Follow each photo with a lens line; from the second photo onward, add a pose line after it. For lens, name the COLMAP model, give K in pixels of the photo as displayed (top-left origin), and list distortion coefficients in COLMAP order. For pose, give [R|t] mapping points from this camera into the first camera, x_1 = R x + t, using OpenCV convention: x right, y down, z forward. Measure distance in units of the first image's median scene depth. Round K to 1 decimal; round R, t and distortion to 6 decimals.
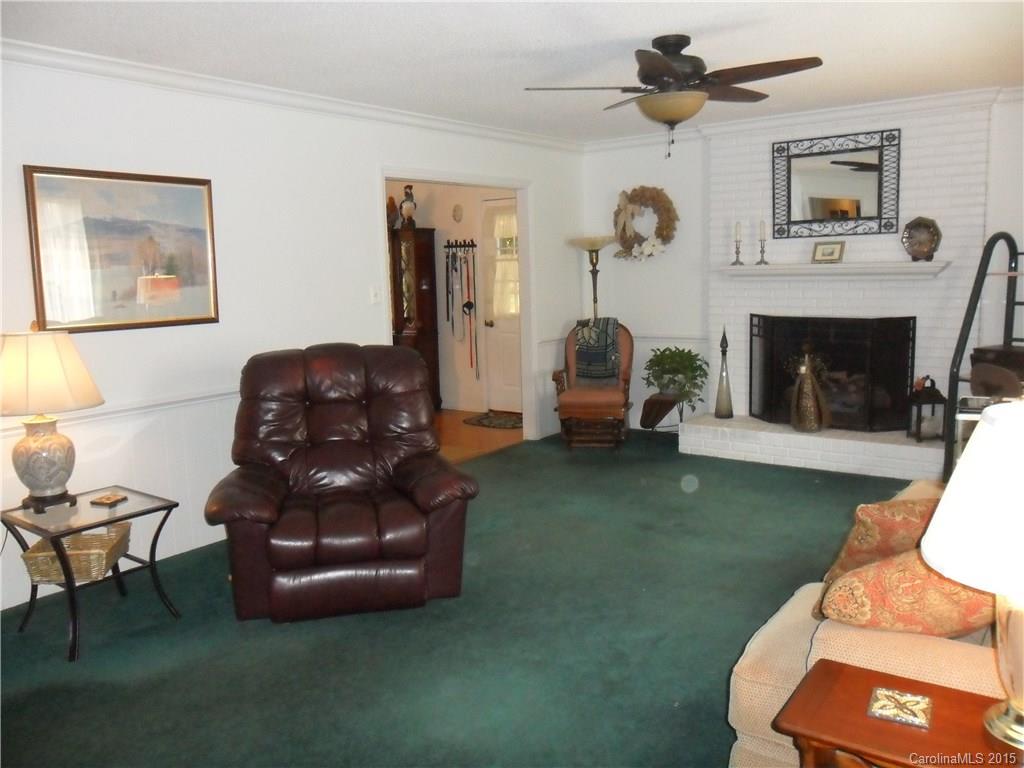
lens RADIAL K [[826.1, 0, 512.0], [0, 826.1, 384.0], [0, 0, 1]] dist [-0.028084, 0.002203]
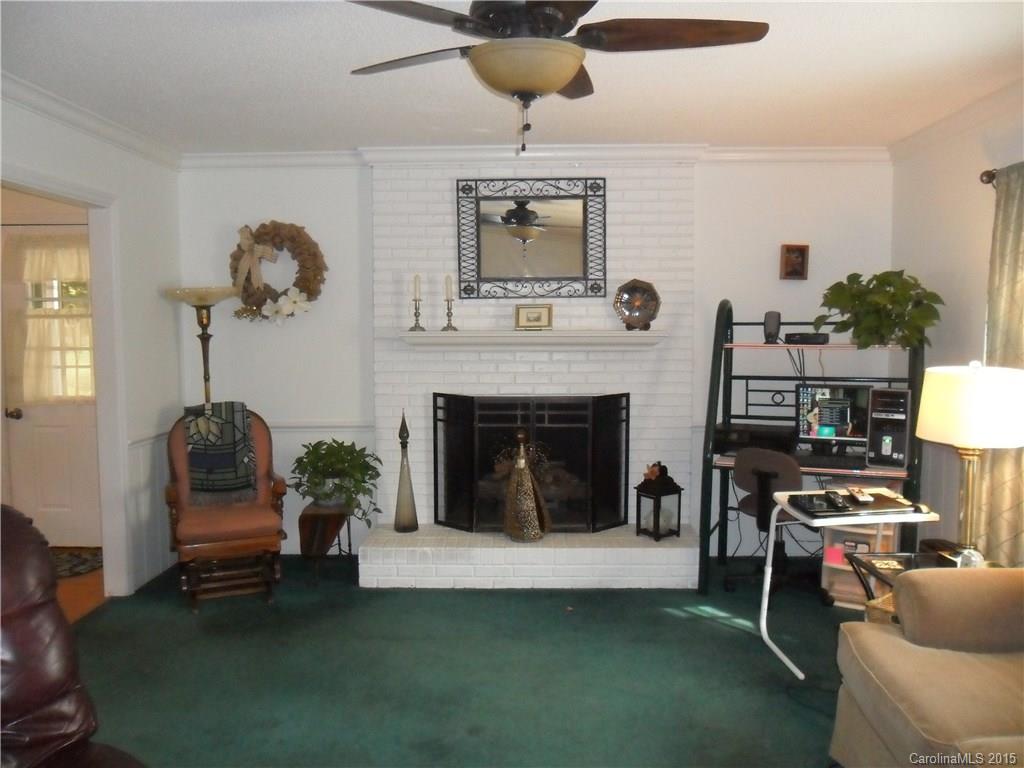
lens RADIAL K [[826.1, 0, 512.0], [0, 826.1, 384.0], [0, 0, 1]] dist [-0.028084, 0.002203]
pose [[0.815632, -0.017383, 0.578310, -0.100905], [0.063299, 0.996229, -0.059330, -0.042463], [-0.575098, 0.084998, 0.813657, 0.318585]]
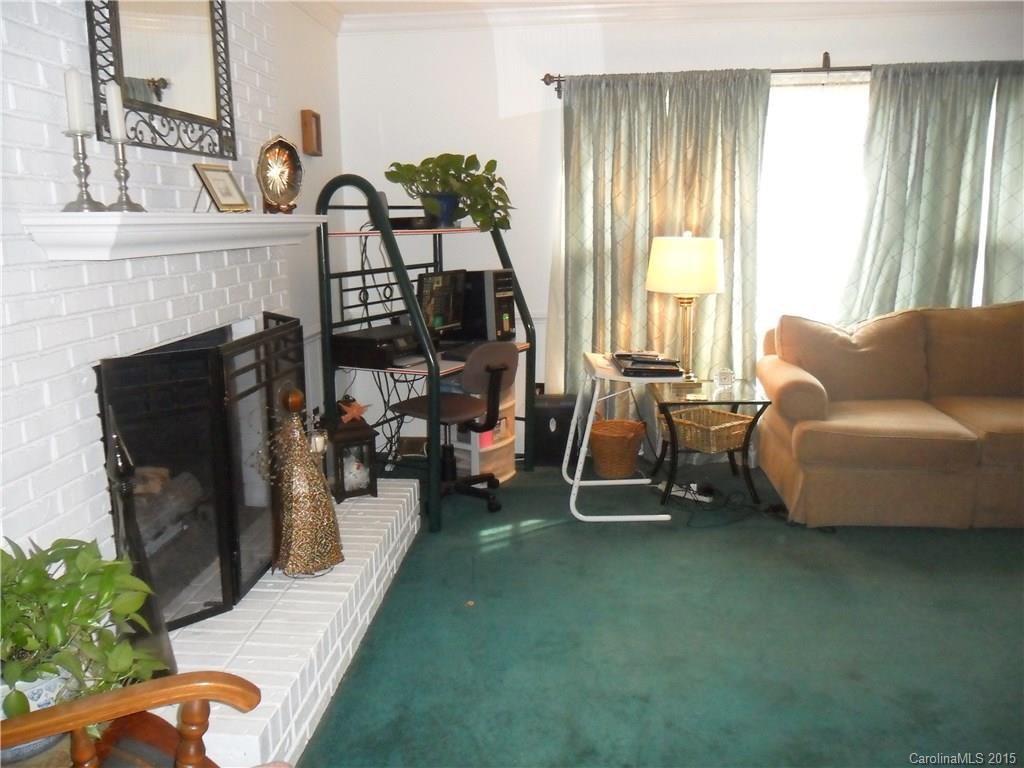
lens RADIAL K [[825.0, 0, 512.0], [0, 825.0, 384.0], [0, 0, 1]] dist [0.005013, 0.005658]
pose [[-0.541245, -0.133572, 0.830188, -0.076264], [0.145797, 0.957441, 0.249099, -0.136483], [-0.828129, 0.255862, -0.498735, 1.032976]]
